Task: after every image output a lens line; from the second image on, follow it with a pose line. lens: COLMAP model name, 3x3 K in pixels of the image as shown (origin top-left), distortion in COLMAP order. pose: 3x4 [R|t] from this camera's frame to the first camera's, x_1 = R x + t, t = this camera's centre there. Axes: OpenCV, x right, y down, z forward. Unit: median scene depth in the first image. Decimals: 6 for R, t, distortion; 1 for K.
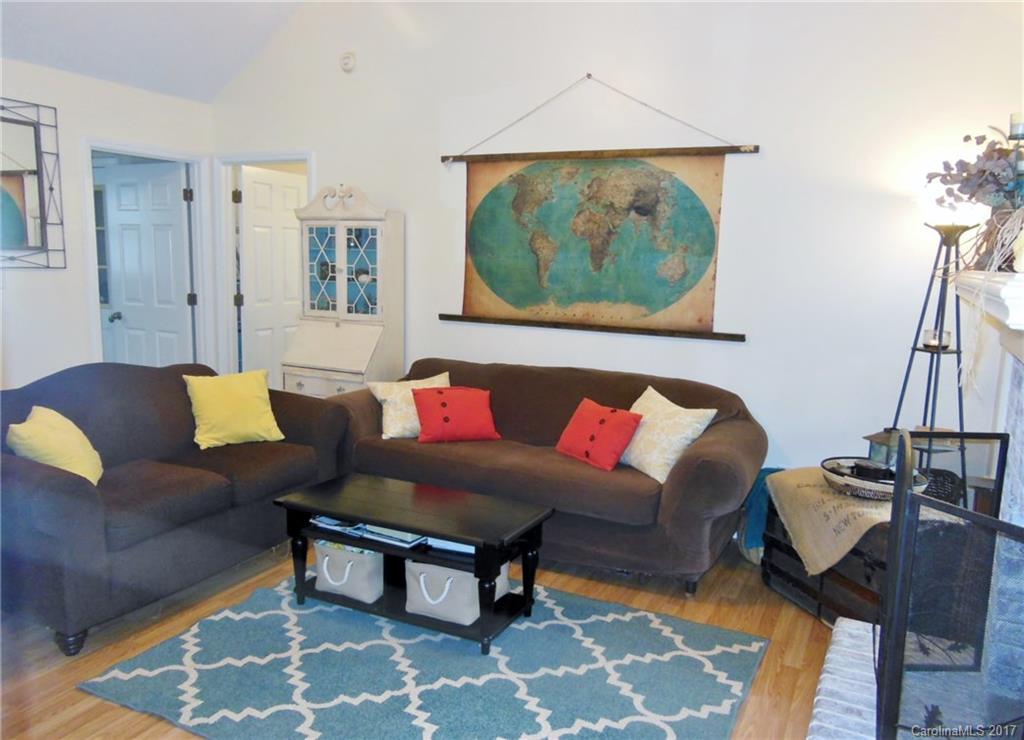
lens RADIAL K [[762.5, 0, 513.1], [0, 762.5, 367.9], [0, 0, 1]] dist [-0.001801, 0.000524]
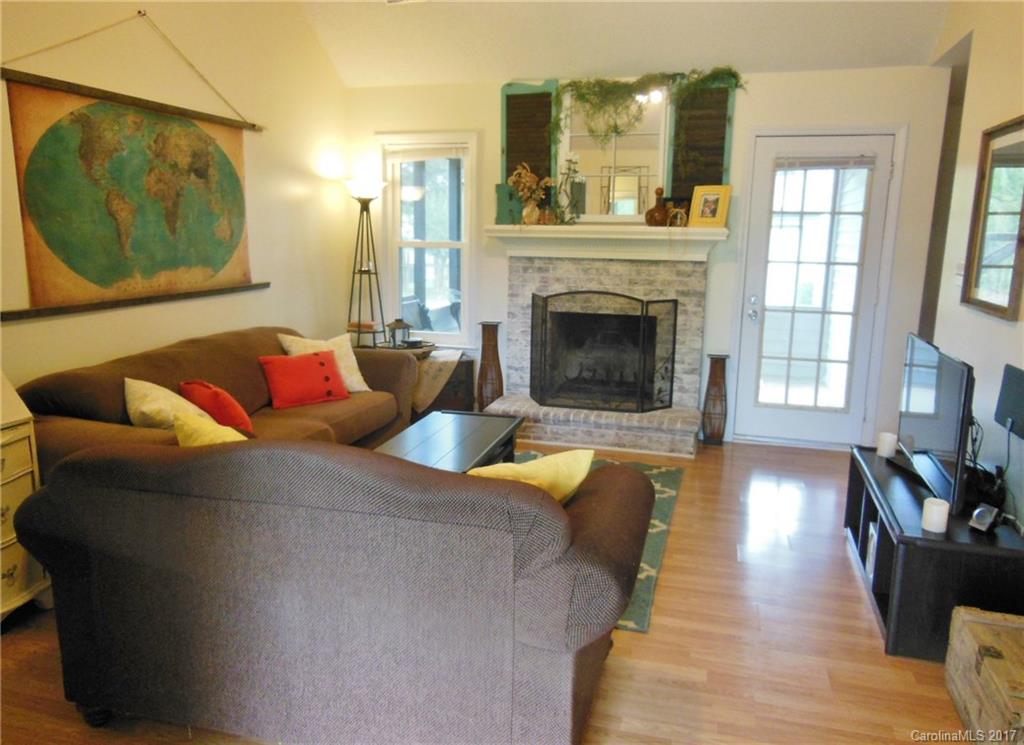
lens RADIAL K [[774.7, 0, 513.0], [0, 774.7, 376.4], [0, 0, 1]] dist [0.011099, 0.014947]
pose [[-0.188401, -0.218204, 0.957545, -0.920196], [0.123128, 0.962064, 0.243460, -0.141250], [-0.974343, 0.163769, -0.154387, 0.766698]]
